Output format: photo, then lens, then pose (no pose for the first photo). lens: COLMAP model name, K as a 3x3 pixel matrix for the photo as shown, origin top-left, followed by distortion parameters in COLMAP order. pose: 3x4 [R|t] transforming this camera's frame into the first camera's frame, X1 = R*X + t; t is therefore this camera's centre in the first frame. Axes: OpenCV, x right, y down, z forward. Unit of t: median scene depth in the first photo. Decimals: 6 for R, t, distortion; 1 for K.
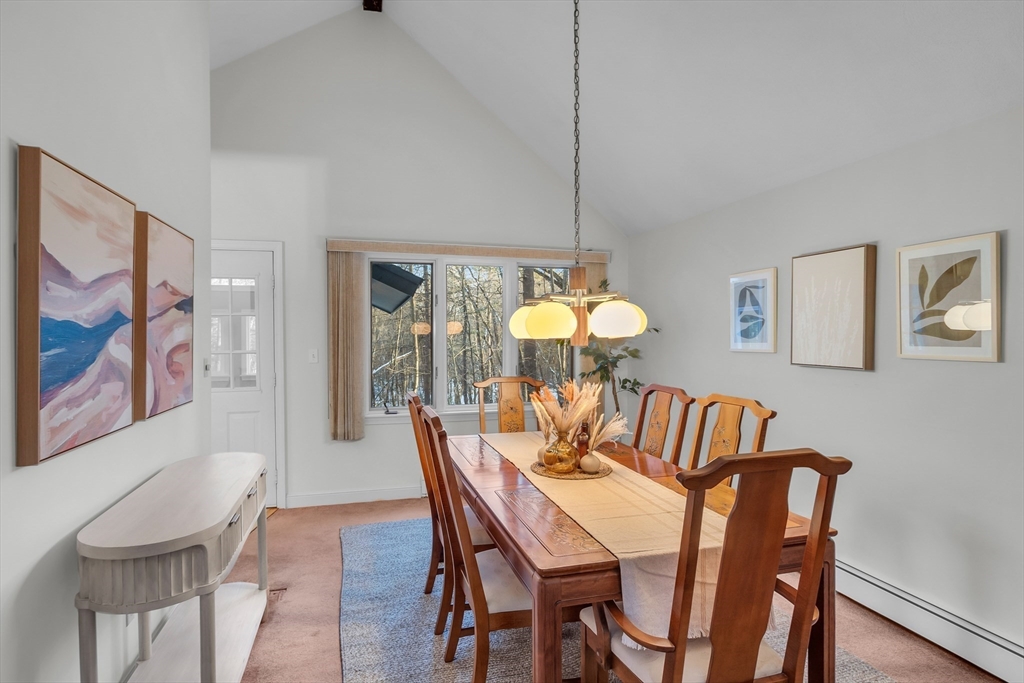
lens RADIAL K [[506.0, 0, 508.3], [0, 506.0, 337.3], [0, 0, 1]] dist [-0.012450, -0.000282]
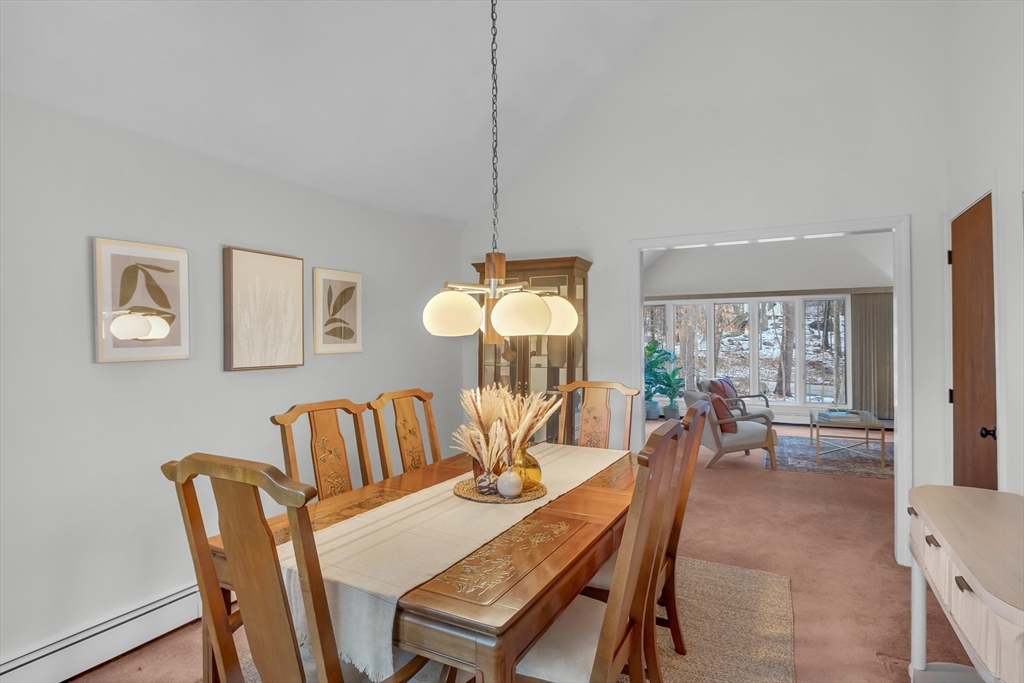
lens RADIAL K [[570.8, 0, 494.0], [0, 570.8, 336.3], [0, 0, 1]] dist [-0.001554, -0.000218]
pose [[-0.704951, 0.012677, 0.709142, -0.579844], [0.015365, 0.999879, -0.002600, 0.008078], [-0.709089, 0.009063, -0.705060, 1.703502]]
